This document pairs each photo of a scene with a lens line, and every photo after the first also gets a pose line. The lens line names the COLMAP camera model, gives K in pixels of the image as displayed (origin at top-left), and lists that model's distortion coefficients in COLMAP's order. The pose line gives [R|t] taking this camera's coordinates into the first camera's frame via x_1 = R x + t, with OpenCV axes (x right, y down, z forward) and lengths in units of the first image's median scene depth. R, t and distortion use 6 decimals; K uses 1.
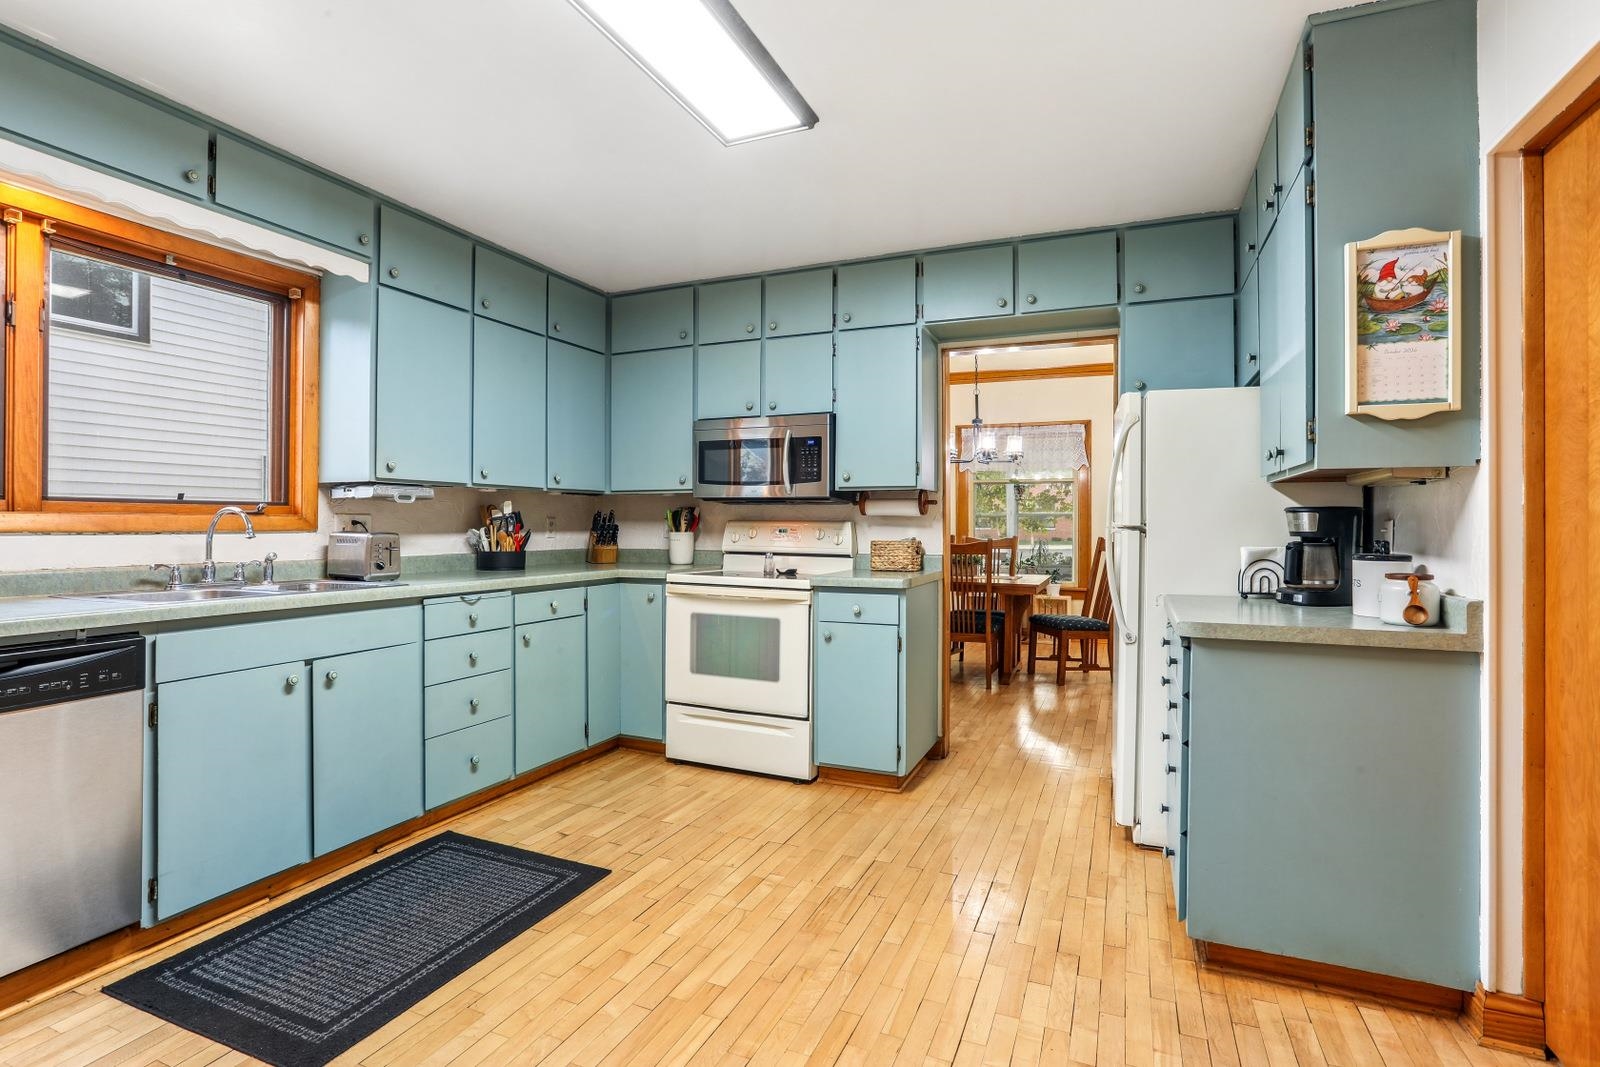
lens RADIAL K [[775.0, 0, 801.8], [0, 775.0, 524.5], [0, 0, 1]] dist [0.002153, 0.000456]
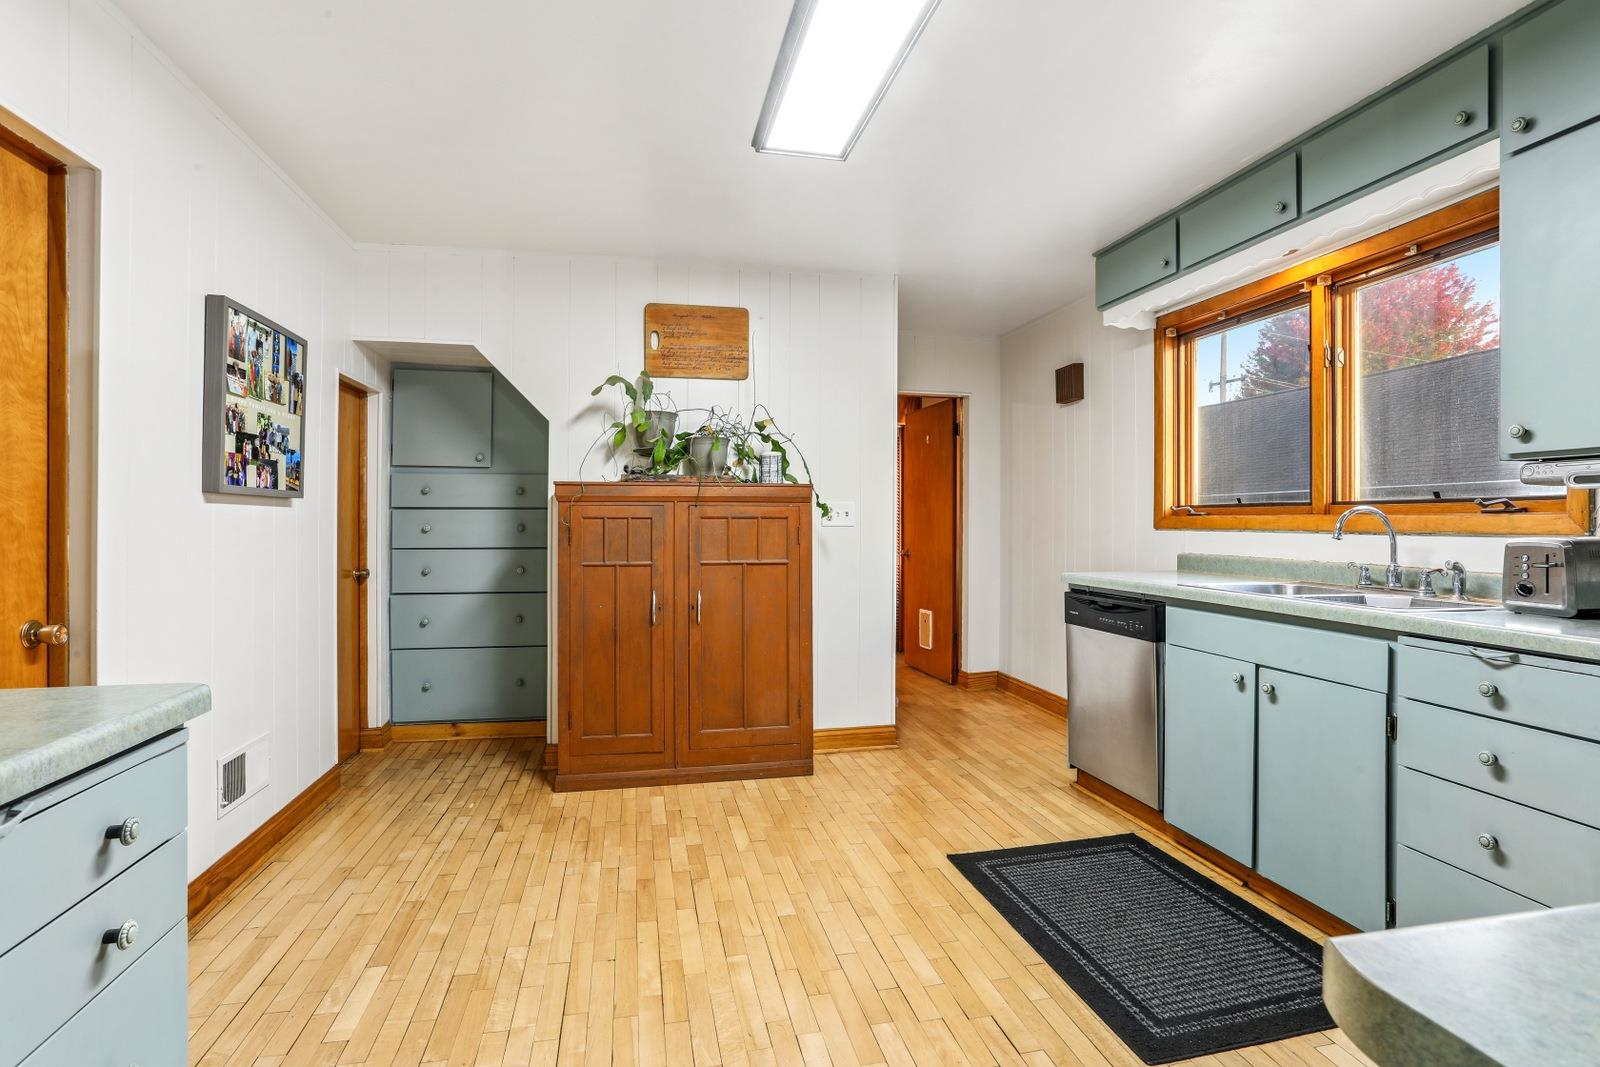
lens RADIAL K [[775.0, 0, 805.2], [0, 775.0, 525.8], [0, 0, 1]] dist [0.002153, 0.000456]
pose [[-0.808191, -0.001392, -0.588918, 0.387947], [-0.004184, 0.999986, 0.003379, 0.000751], [0.588905, 0.005195, -0.808186, 1.441971]]
